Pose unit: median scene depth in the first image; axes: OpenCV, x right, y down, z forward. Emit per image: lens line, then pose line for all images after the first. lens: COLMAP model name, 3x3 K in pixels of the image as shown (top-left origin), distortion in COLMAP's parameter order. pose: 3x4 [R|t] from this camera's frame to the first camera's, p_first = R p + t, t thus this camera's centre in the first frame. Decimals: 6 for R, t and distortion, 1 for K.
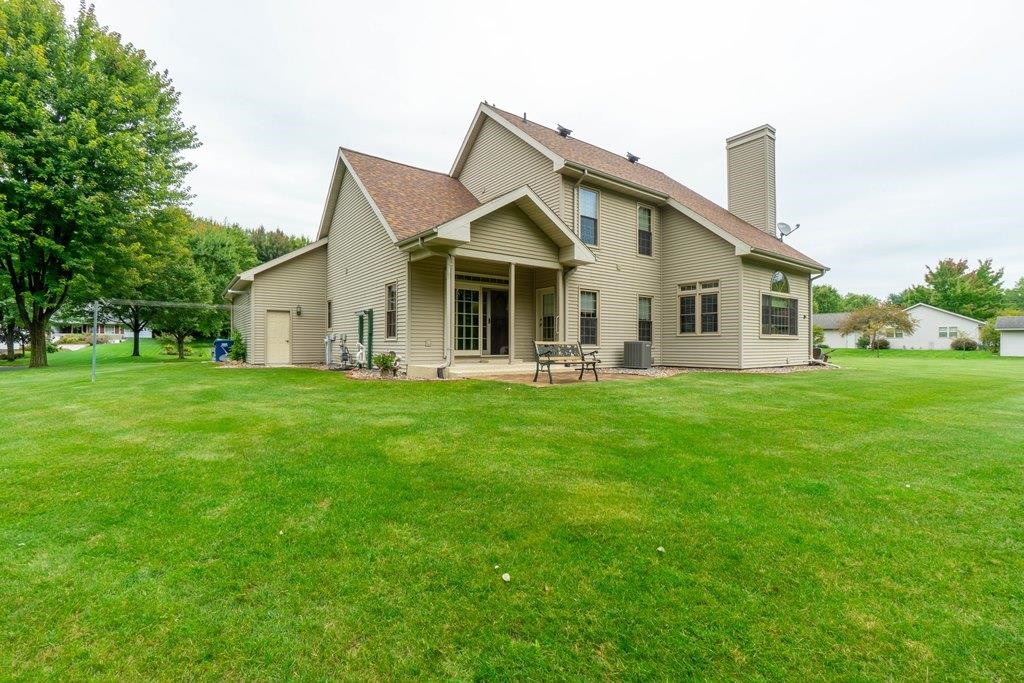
lens RADIAL K [[439.8, 0, 494.1], [0, 439.8, 334.1], [0, 0, 1]] dist [-0.003547, 0.003705]
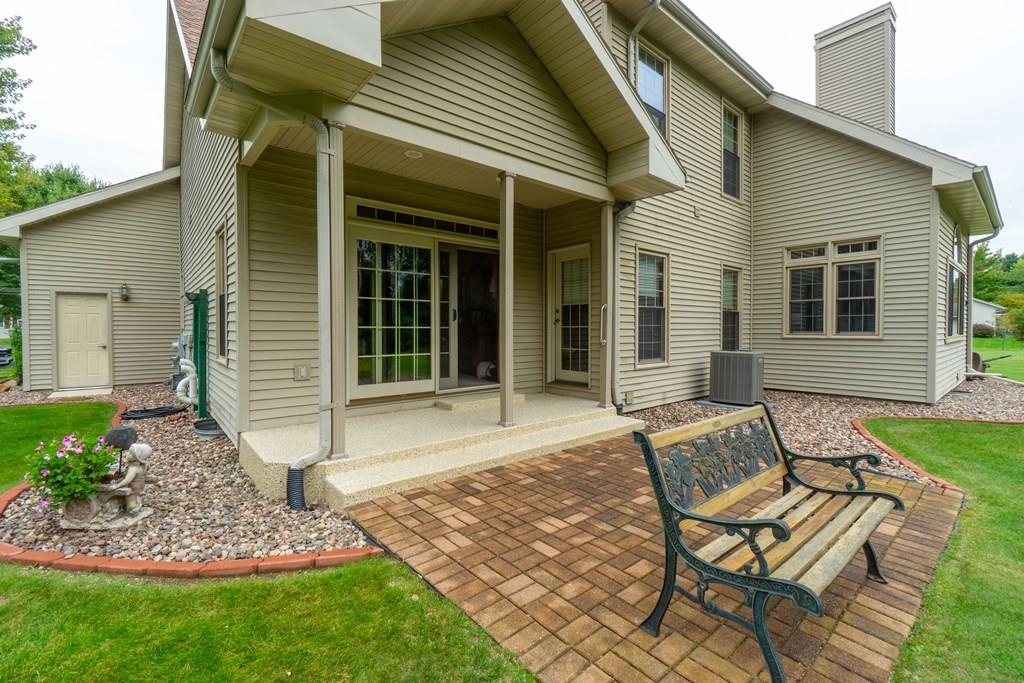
lens RADIAL K [[439.8, 0, 494.1], [0, 439.8, 334.1], [0, 0, 1]] dist [-0.003547, 0.003705]
pose [[0.998287, -0.004660, 0.058325, 0.003468], [0.002451, 0.999279, 0.037894, -0.025506], [-0.058460, -0.037686, 0.997578, 0.497182]]
